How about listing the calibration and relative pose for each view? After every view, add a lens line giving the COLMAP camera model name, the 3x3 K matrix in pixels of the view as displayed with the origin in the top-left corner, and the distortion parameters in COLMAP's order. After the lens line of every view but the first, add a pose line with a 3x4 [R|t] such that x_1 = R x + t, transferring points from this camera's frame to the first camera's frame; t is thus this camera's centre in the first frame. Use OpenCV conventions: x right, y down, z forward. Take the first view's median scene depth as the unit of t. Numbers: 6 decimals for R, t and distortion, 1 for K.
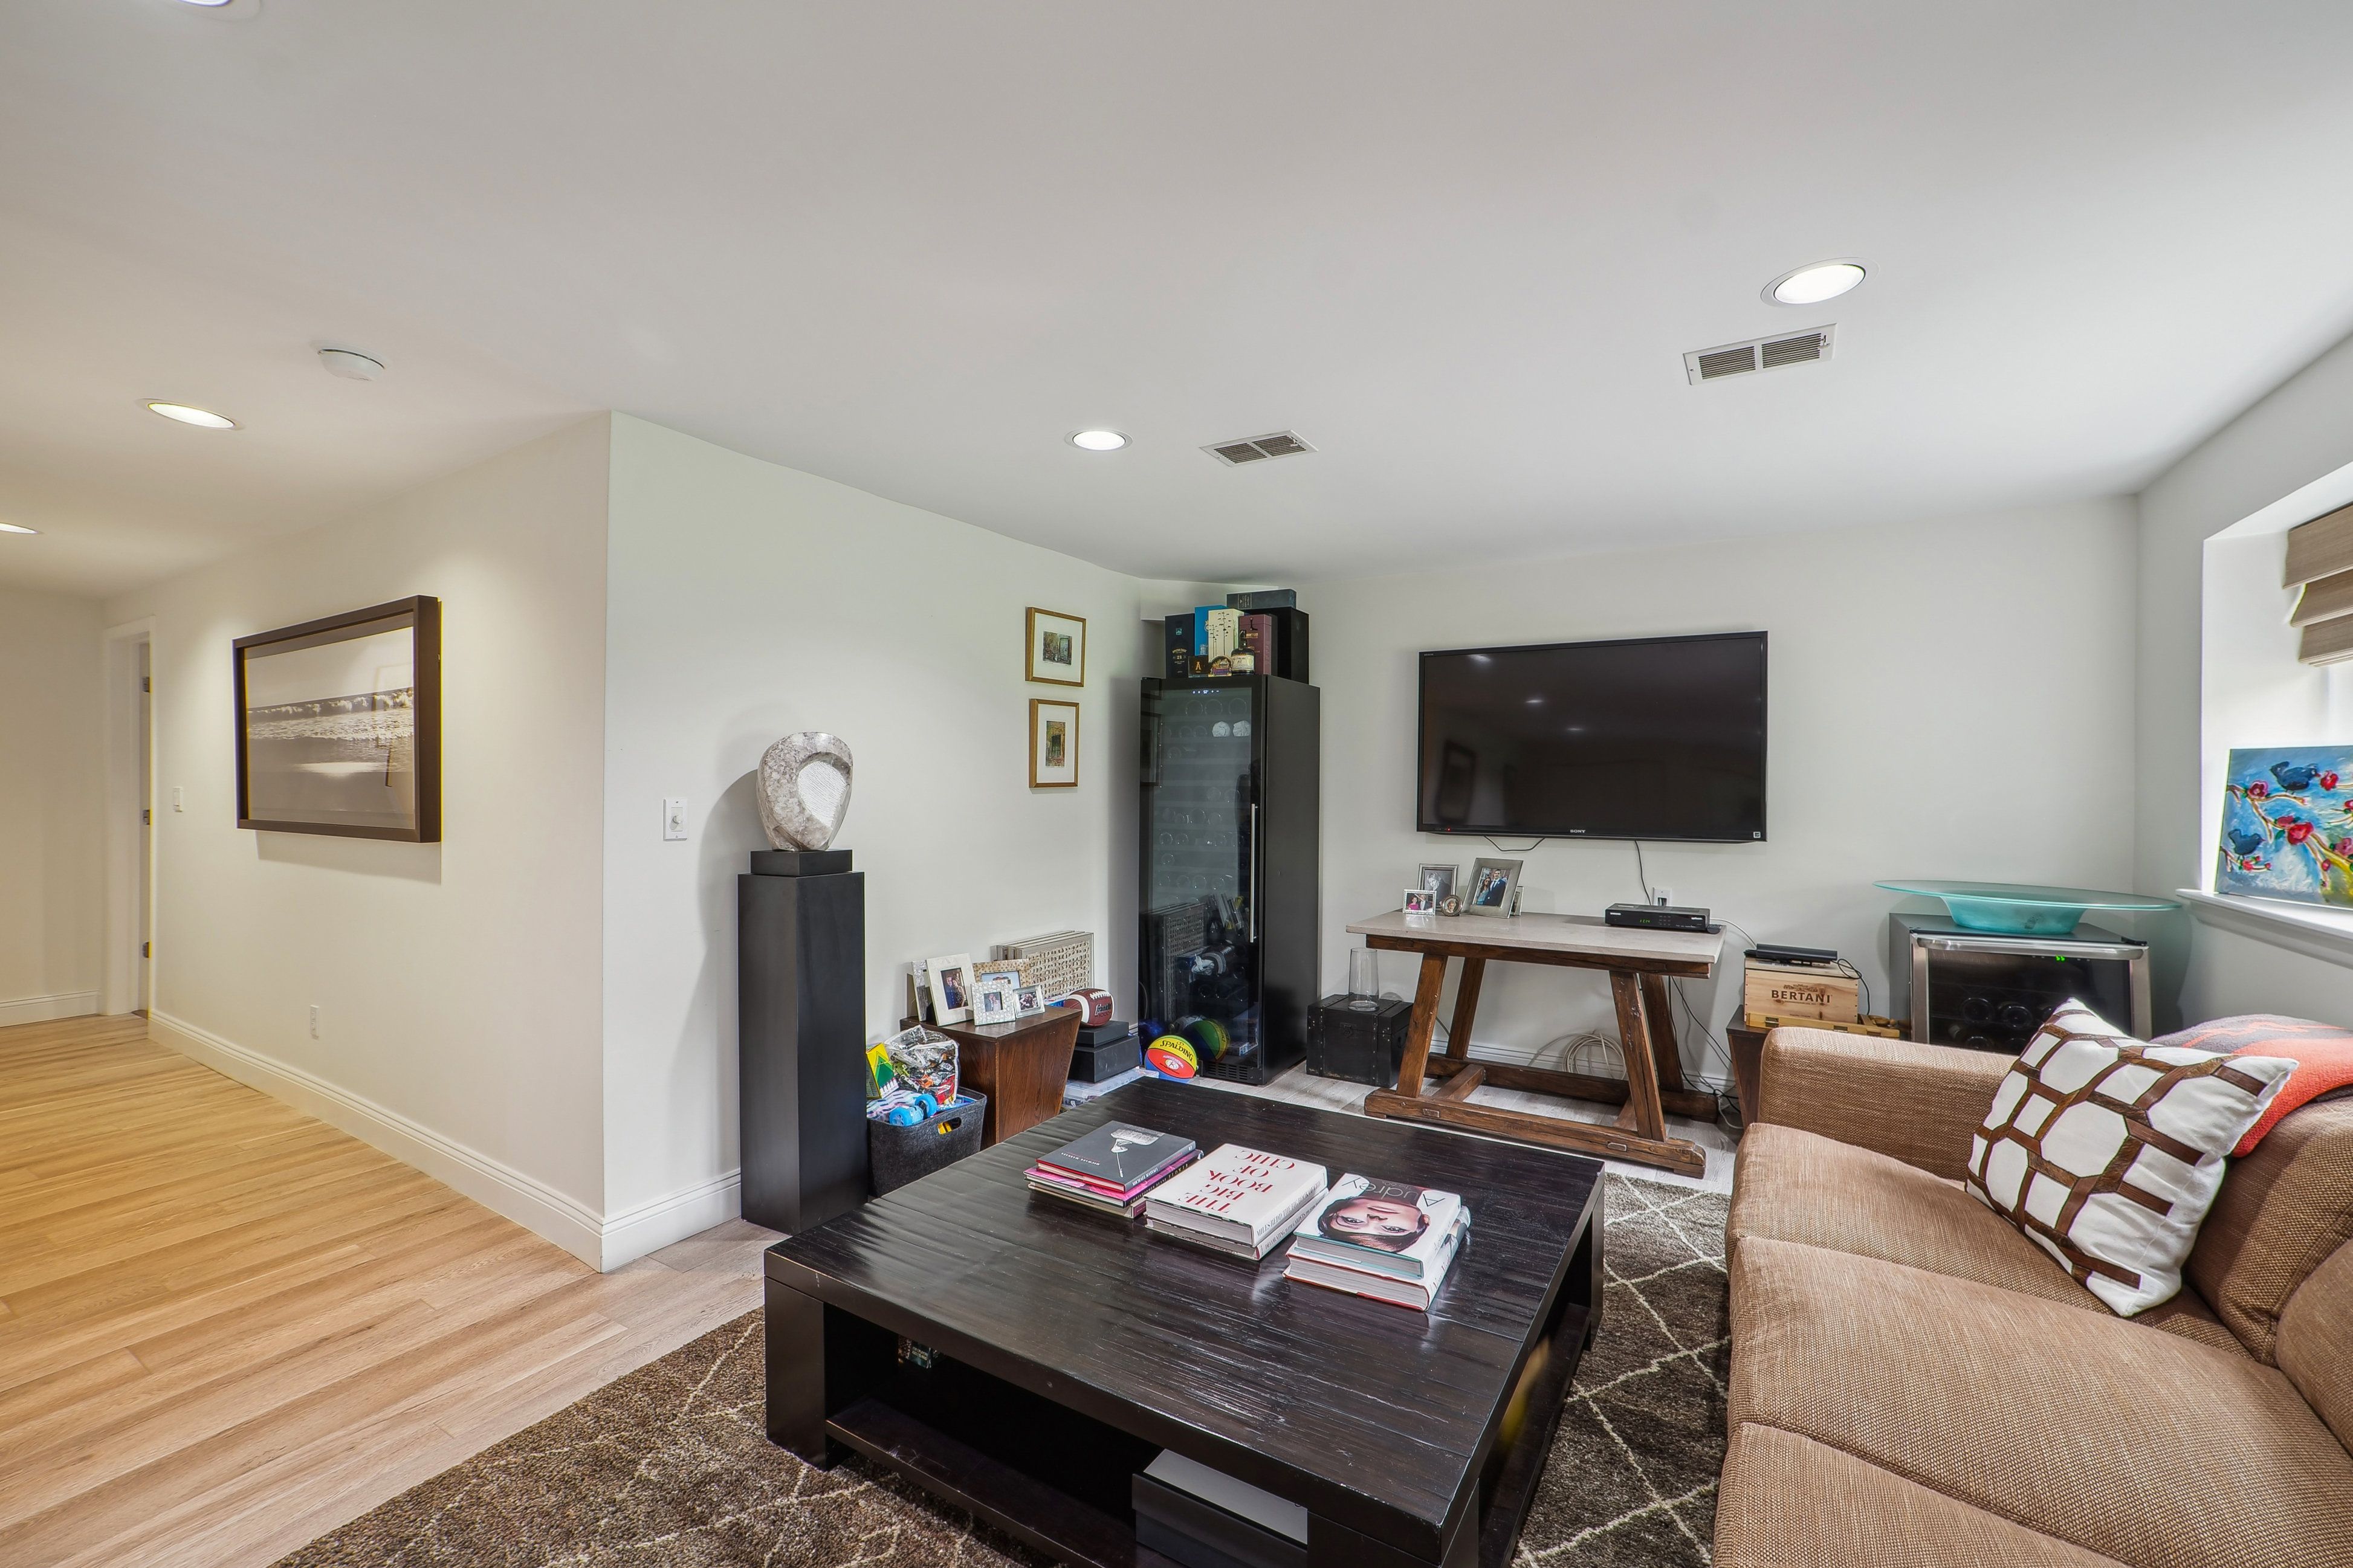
lens RADIAL K [[976.8, 0, 1168.5], [0, 976.8, 796.3], [0, 0, 1]] dist [-0.068001, 0.034463]
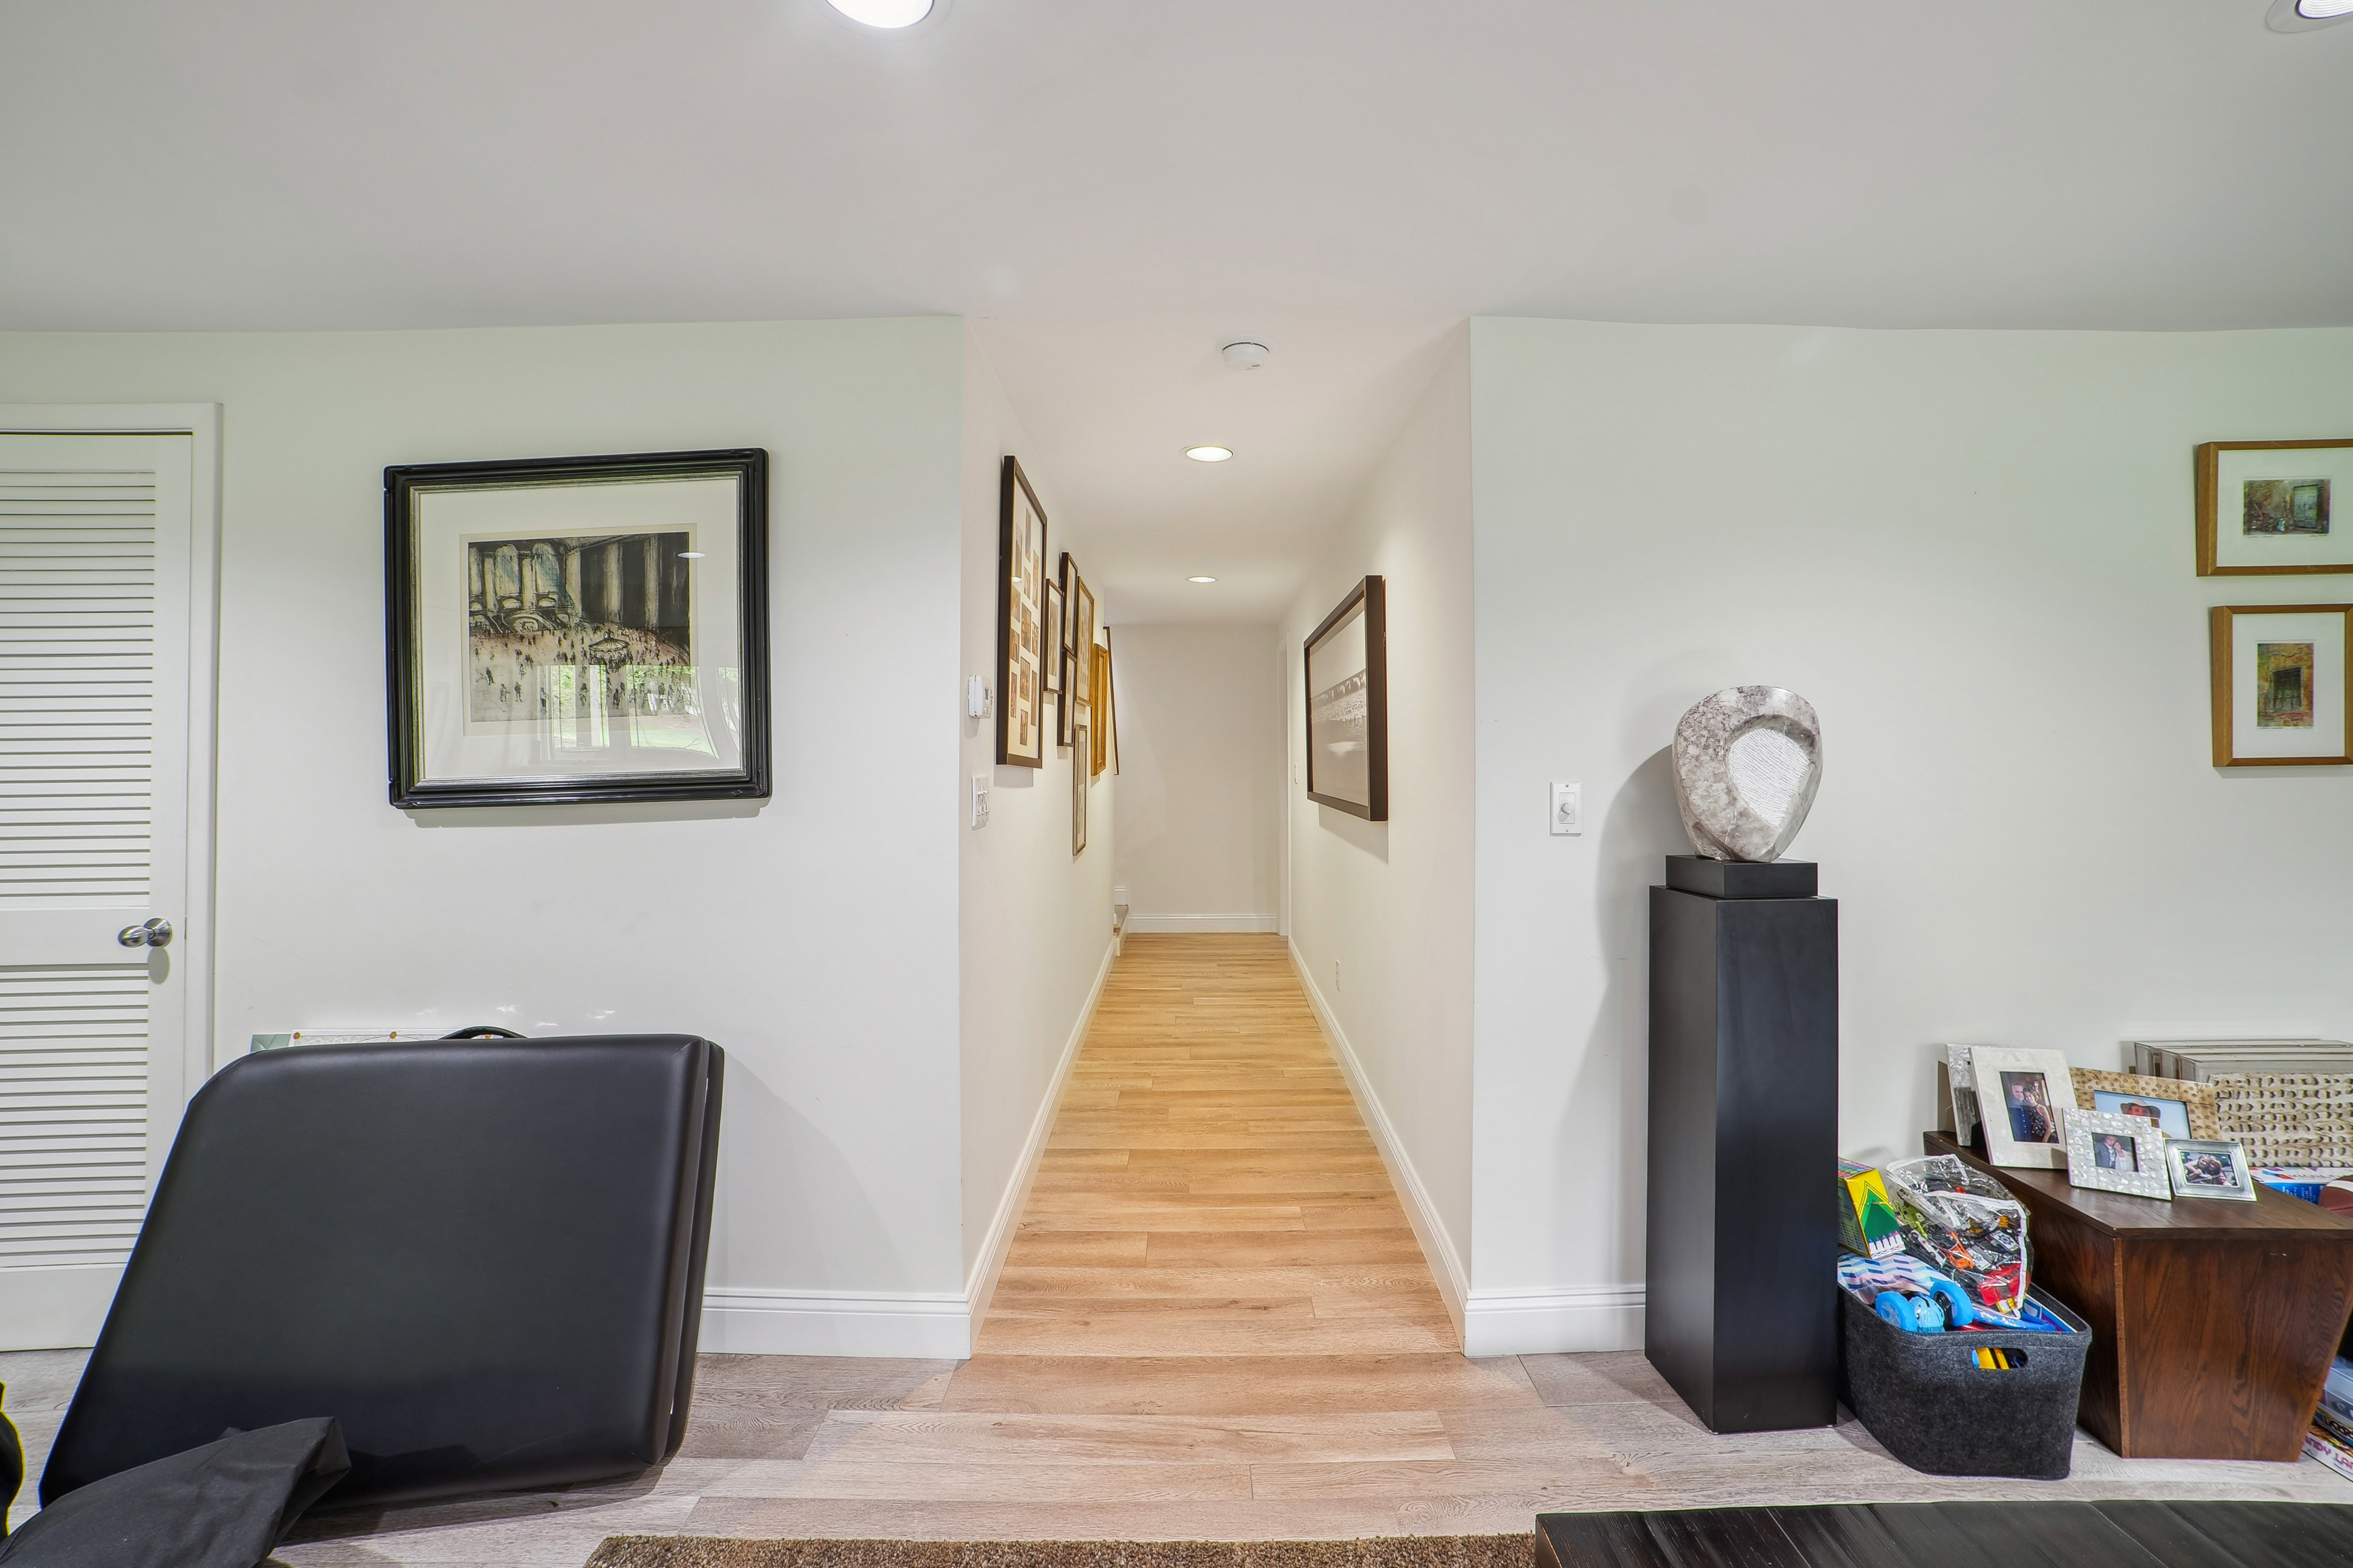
lens RADIAL K [[1017.2, 0, 1173.3], [0, 1017.2, 739.0], [0, 0, 1]] dist [-0.073419, 0.030125]
pose [[0.547488, -0.021606, -0.836535, -0.005335], [-0.007168, 0.999509, -0.030507, -0.004575], [0.836783, 0.022699, 0.547064, 0.262143]]
